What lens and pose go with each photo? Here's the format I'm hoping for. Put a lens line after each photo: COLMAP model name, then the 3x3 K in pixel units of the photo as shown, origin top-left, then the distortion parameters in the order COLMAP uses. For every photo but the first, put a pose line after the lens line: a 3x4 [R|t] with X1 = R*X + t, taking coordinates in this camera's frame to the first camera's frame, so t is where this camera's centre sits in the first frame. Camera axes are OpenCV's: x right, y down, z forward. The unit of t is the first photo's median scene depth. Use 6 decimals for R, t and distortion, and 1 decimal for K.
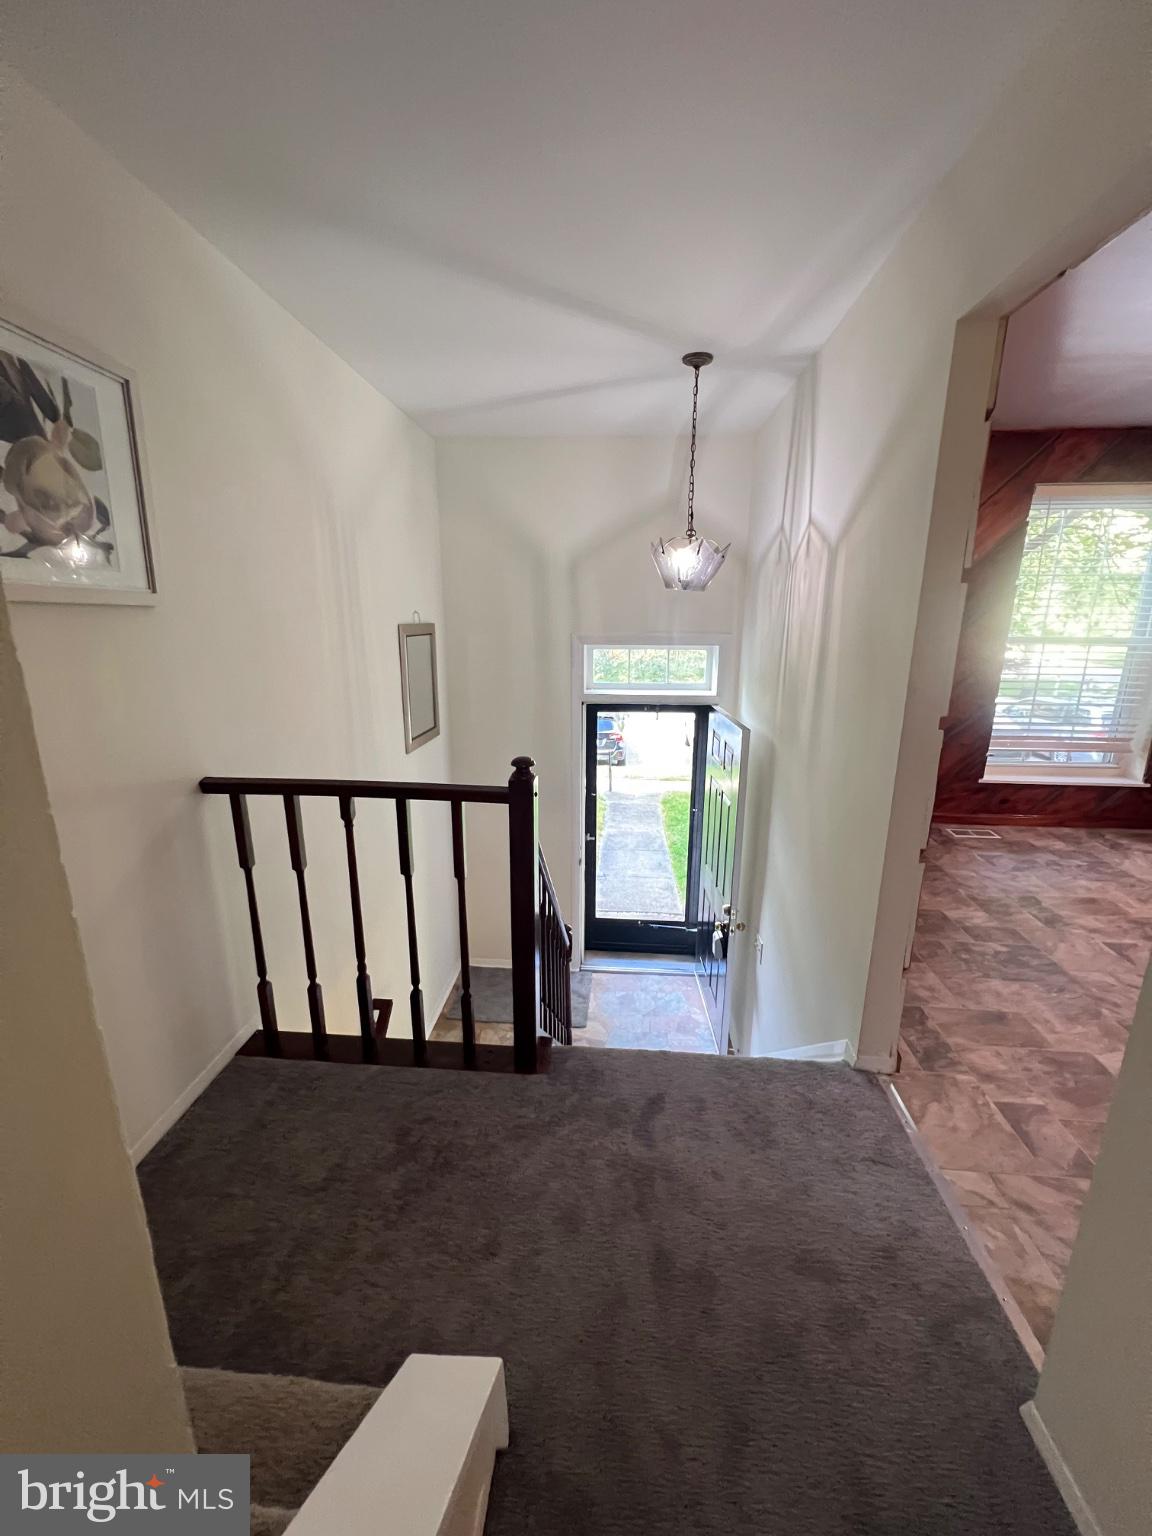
lens RADIAL K [[615.6, 0, 577.3], [0, 615.6, 768.2], [0, 0, 1]] dist [0.004198, 0.000376]
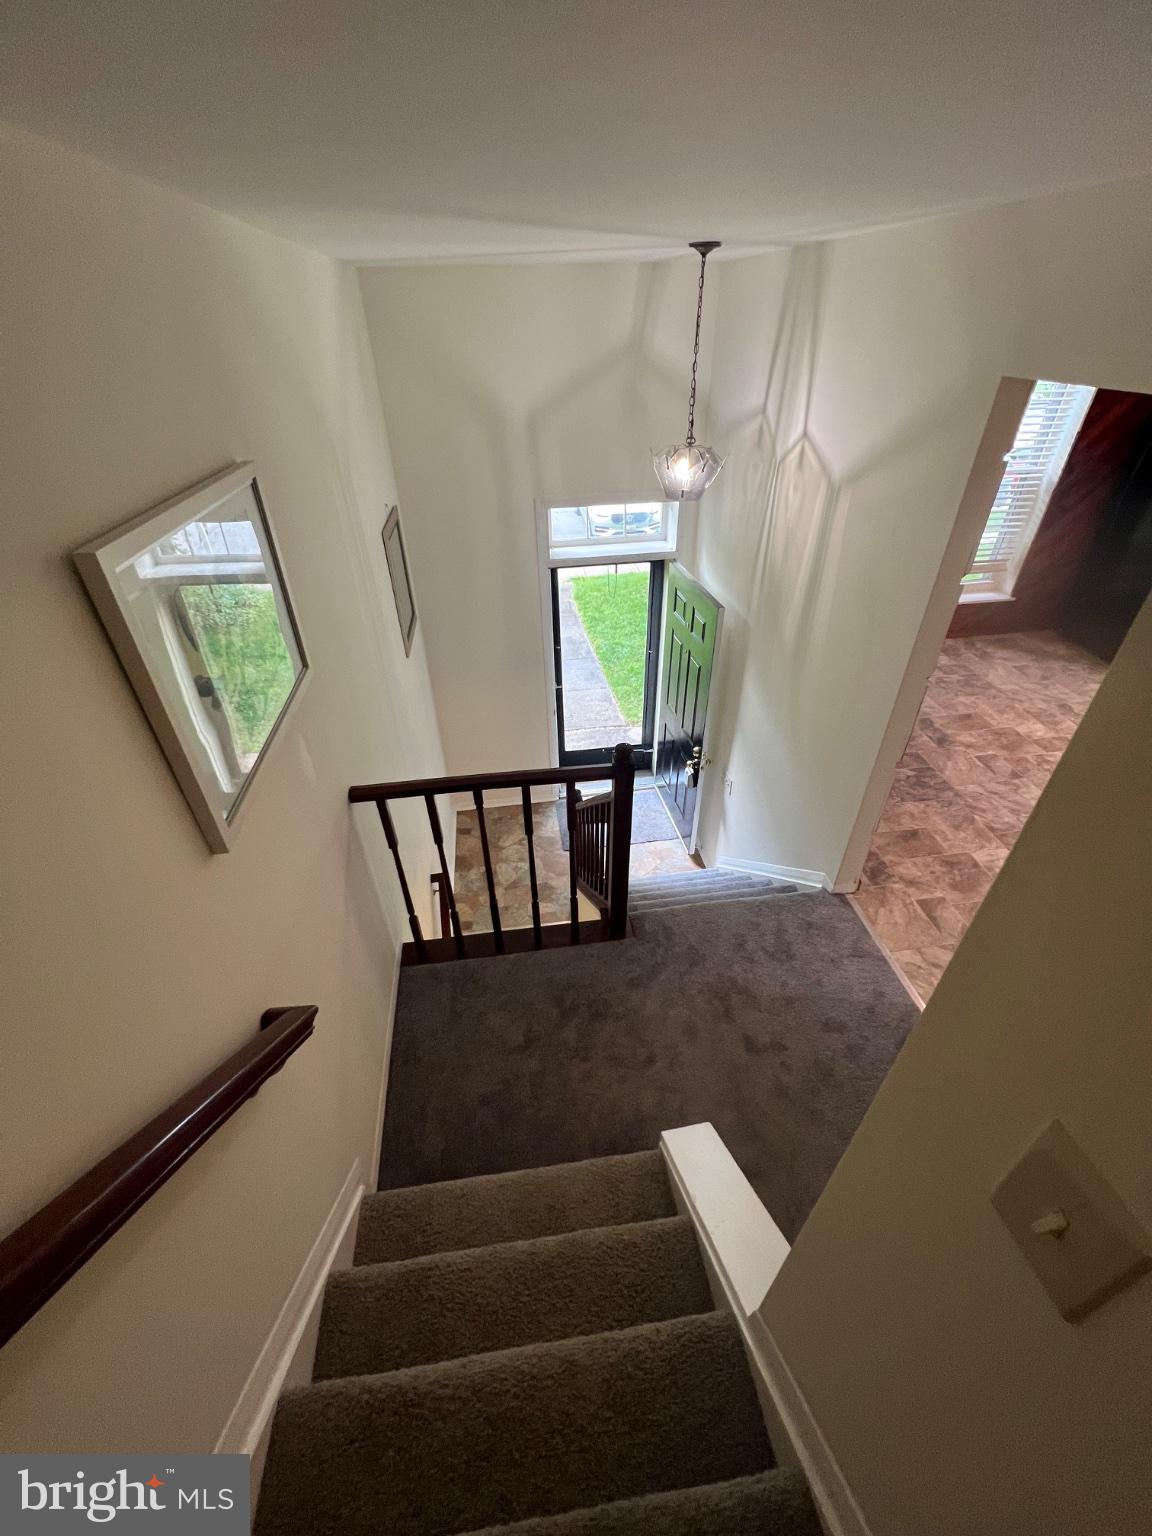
lens RADIAL K [[615.6, 0, 576.4], [0, 615.6, 767.6], [0, 0, 1]] dist [0.004198, 0.000376]
pose [[0.976157, -0.147961, 0.158826, -0.345822], [0.077566, 0.921147, 0.381409, -0.411031], [-0.202736, -0.359995, 0.910660, -0.122283]]
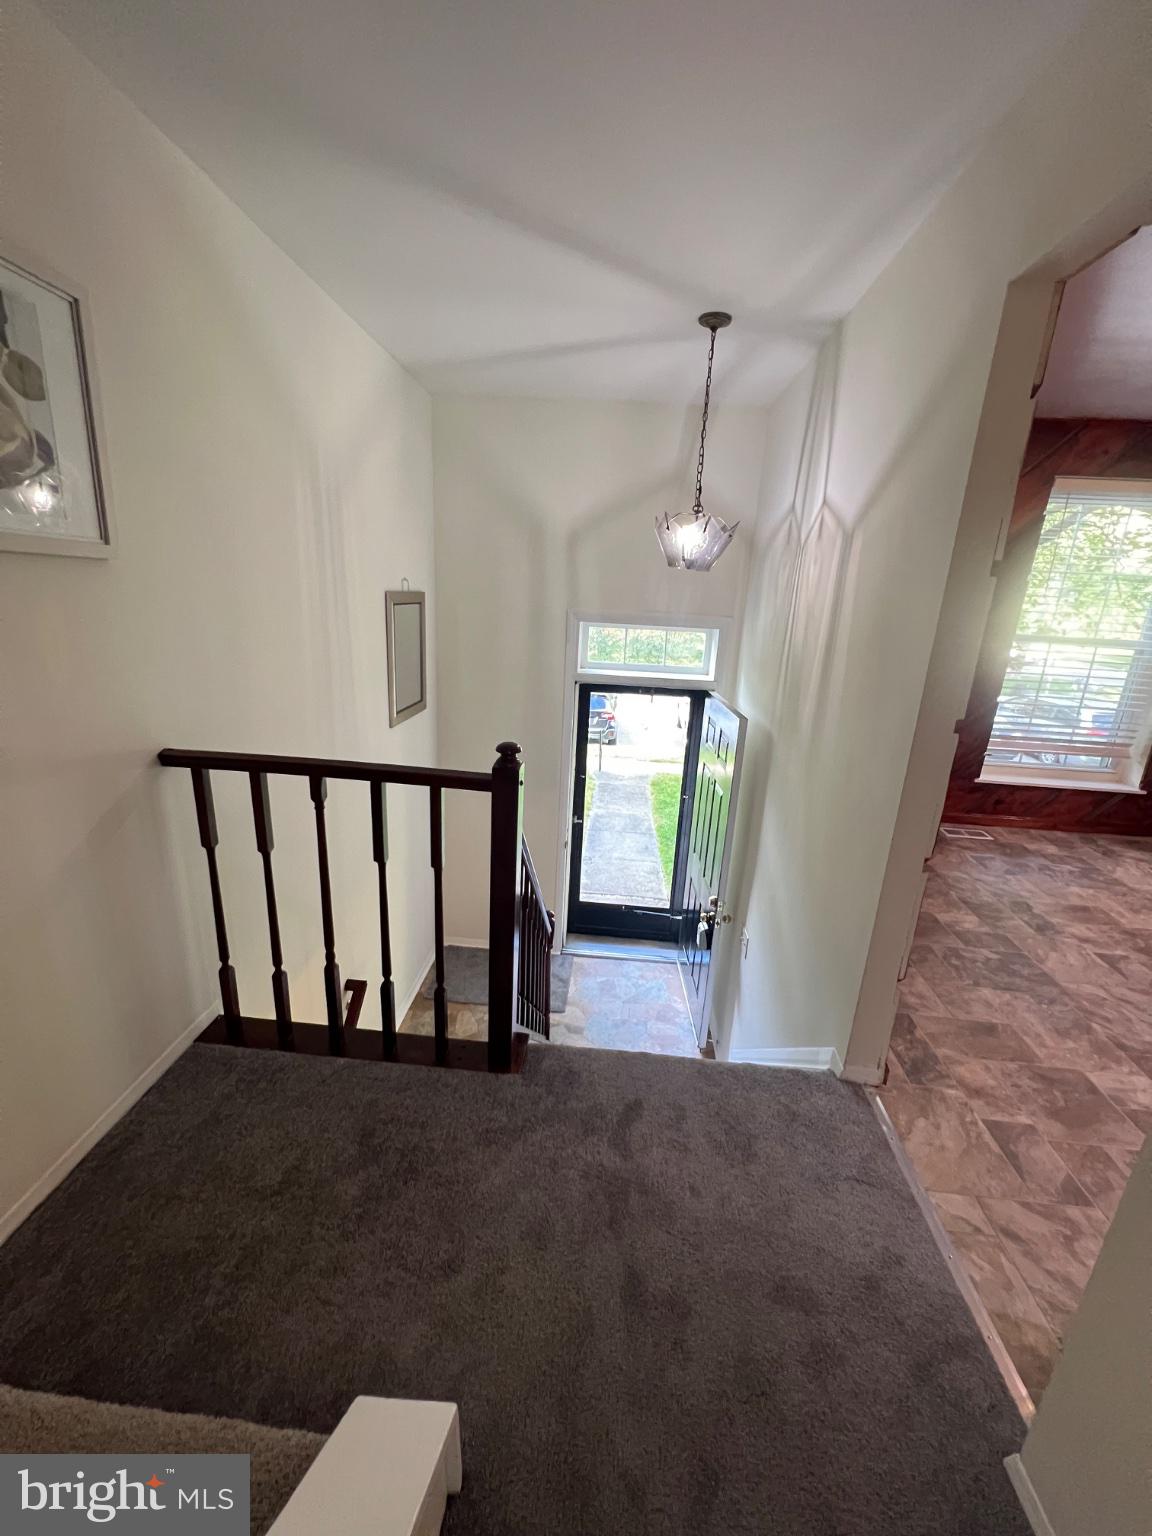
lens RADIAL K [[615.6, 0, 577.1], [0, 615.6, 767.9], [0, 0, 1]] dist [0.004198, 0.000376]
pose [[0.998924, 0.043231, 0.016818, 0.000233], [-0.043838, 0.998332, 0.037569, -0.017616], [-0.015165, -0.038265, 0.999153, 0.060497]]
